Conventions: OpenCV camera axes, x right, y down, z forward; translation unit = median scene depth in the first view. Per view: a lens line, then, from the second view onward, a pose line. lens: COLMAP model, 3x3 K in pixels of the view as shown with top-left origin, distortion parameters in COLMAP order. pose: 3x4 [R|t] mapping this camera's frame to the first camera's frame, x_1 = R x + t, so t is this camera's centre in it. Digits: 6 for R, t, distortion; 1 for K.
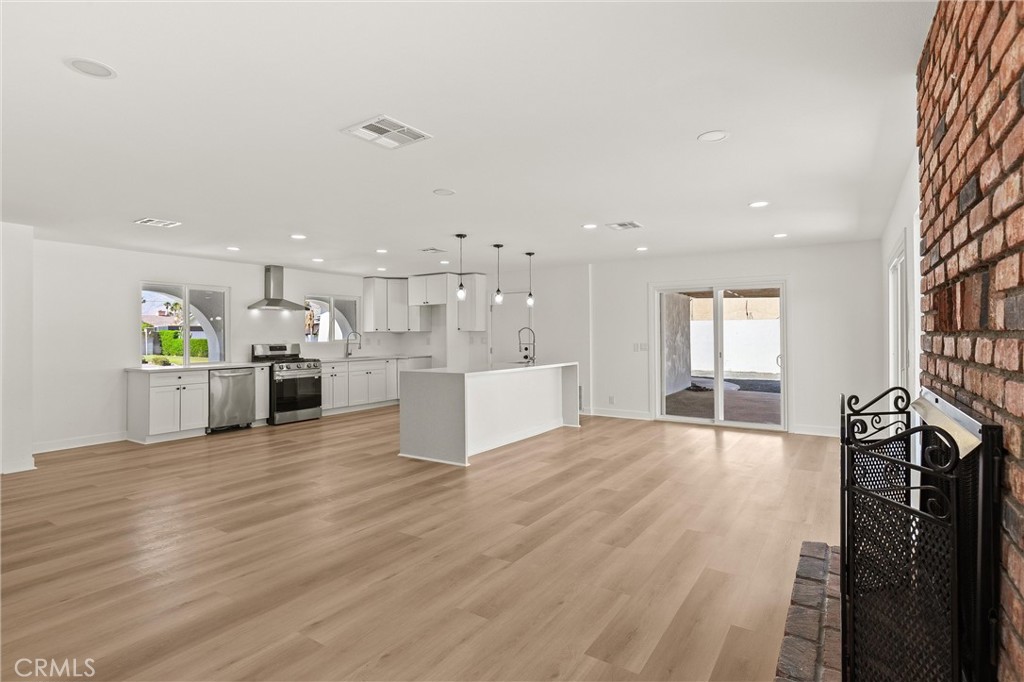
lens RADIAL K [[497.8, 0, 516.9], [0, 497.8, 336.4], [0, 0, 1]] dist [-0.002495, -0.000571]
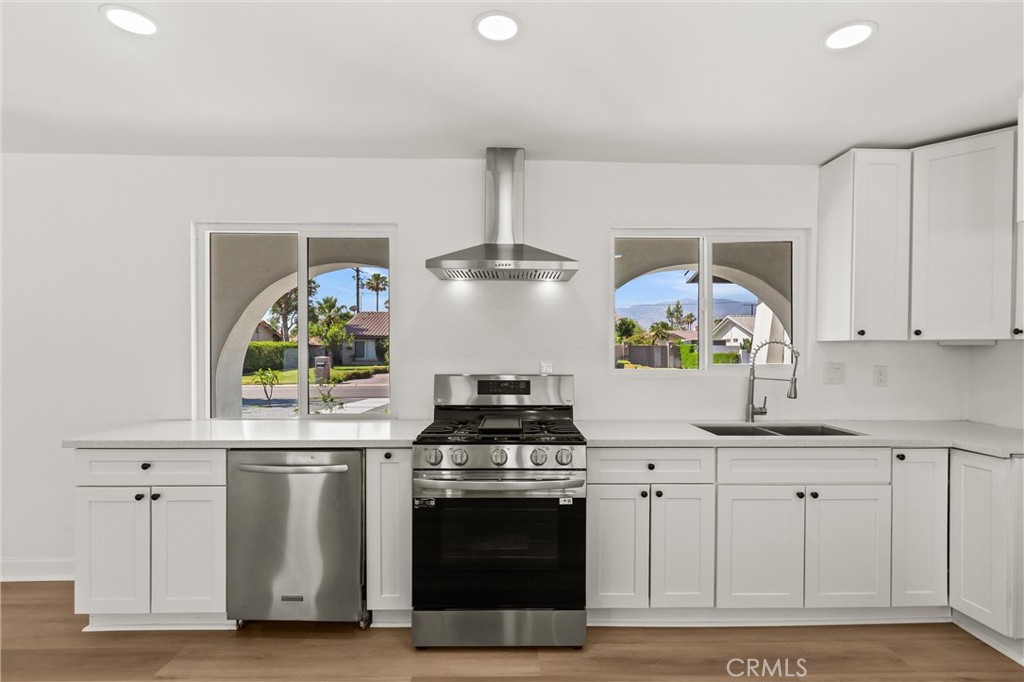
lens RADIAL K [[497.8, 0, 522.8], [0, 497.8, 350.5], [0, 0, 1]] dist [-0.002495, -0.000571]
pose [[0.561673, 0.008909, -0.827312, -0.182802], [-0.011763, 0.999927, 0.002782, -0.002500], [0.827276, 0.008170, 0.561736, 0.798949]]
